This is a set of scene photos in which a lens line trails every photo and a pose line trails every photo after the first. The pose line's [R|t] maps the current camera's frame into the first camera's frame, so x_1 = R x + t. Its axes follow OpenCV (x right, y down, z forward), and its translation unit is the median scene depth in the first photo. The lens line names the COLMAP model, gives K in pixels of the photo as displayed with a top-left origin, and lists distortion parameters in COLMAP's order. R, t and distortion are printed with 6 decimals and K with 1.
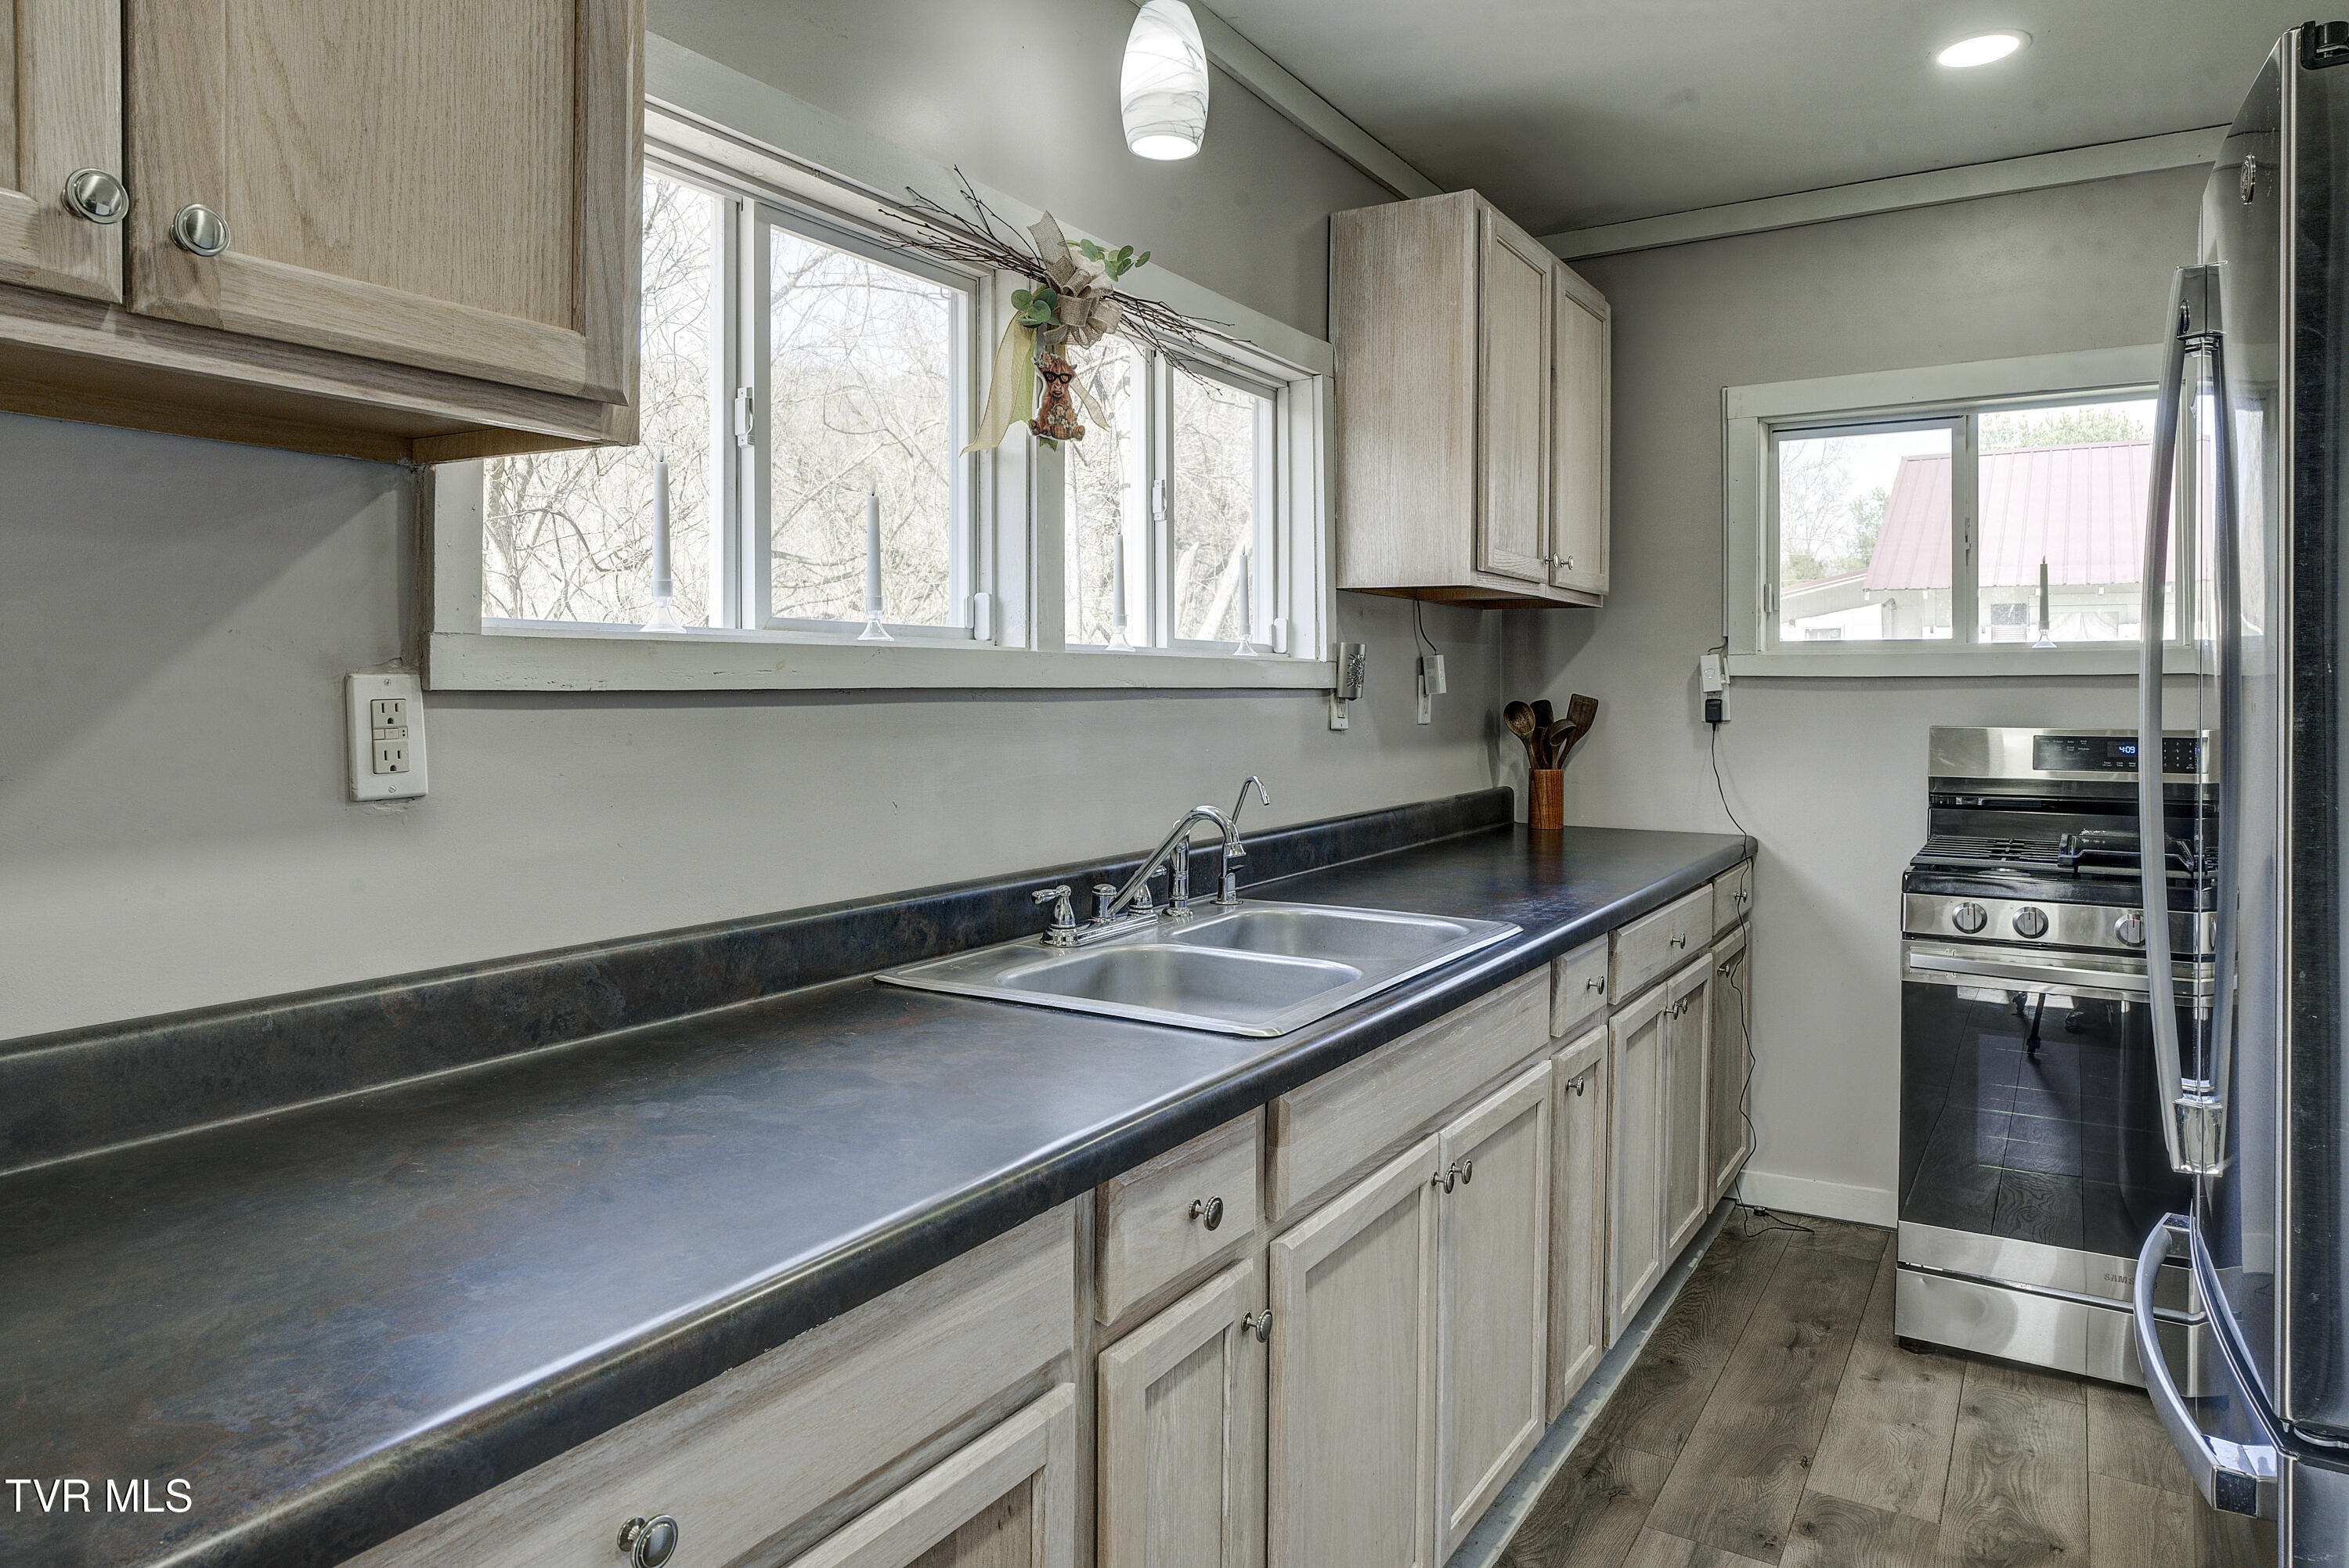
lens RADIAL K [[1537.2, 0, 1174.5], [0, 1537.2, 784.0], [0, 0, 1]] dist [-0.038234, 0.000786]
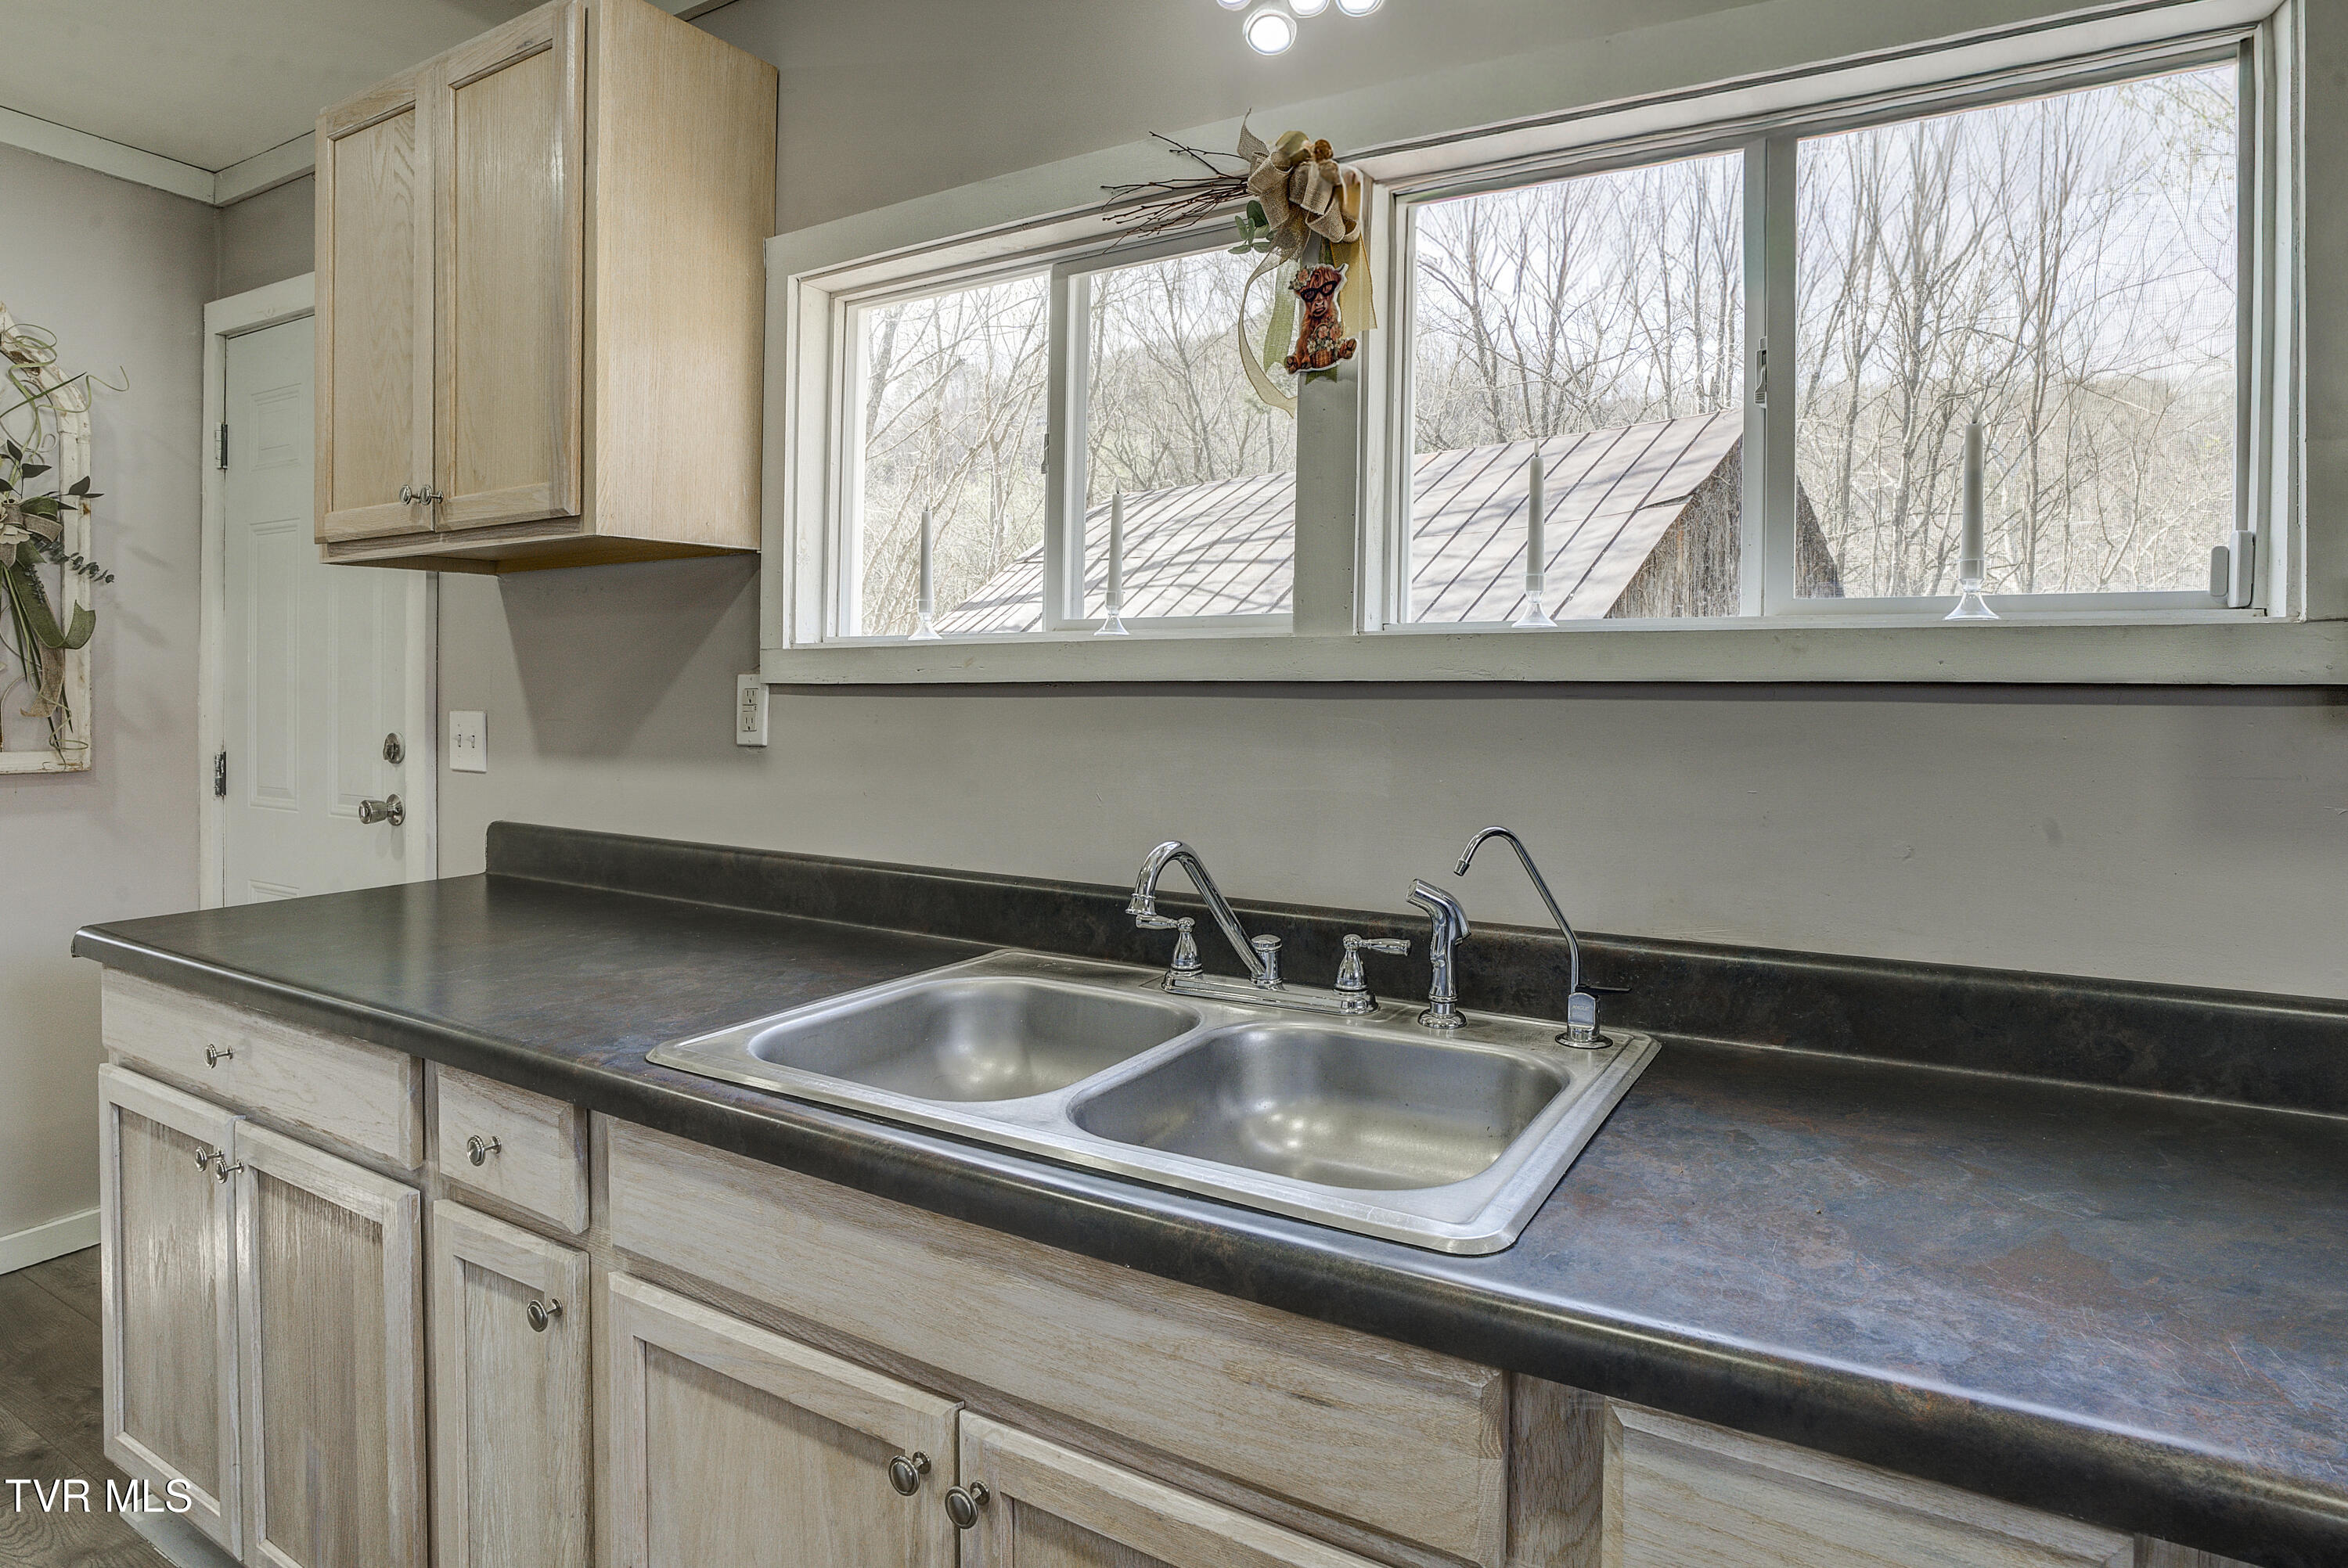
lens RADIAL K [[1266.2, 0, 1176.3], [0, 1266.2, 722.3], [0, 0, 1]] dist [-0.090942, -0.000273]
pose [[0.007180, 0.029557, -0.999537, 0.609200], [-0.062398, 0.997628, 0.029052, -0.059184], [0.998026, 0.062160, 0.009007, 0.981394]]
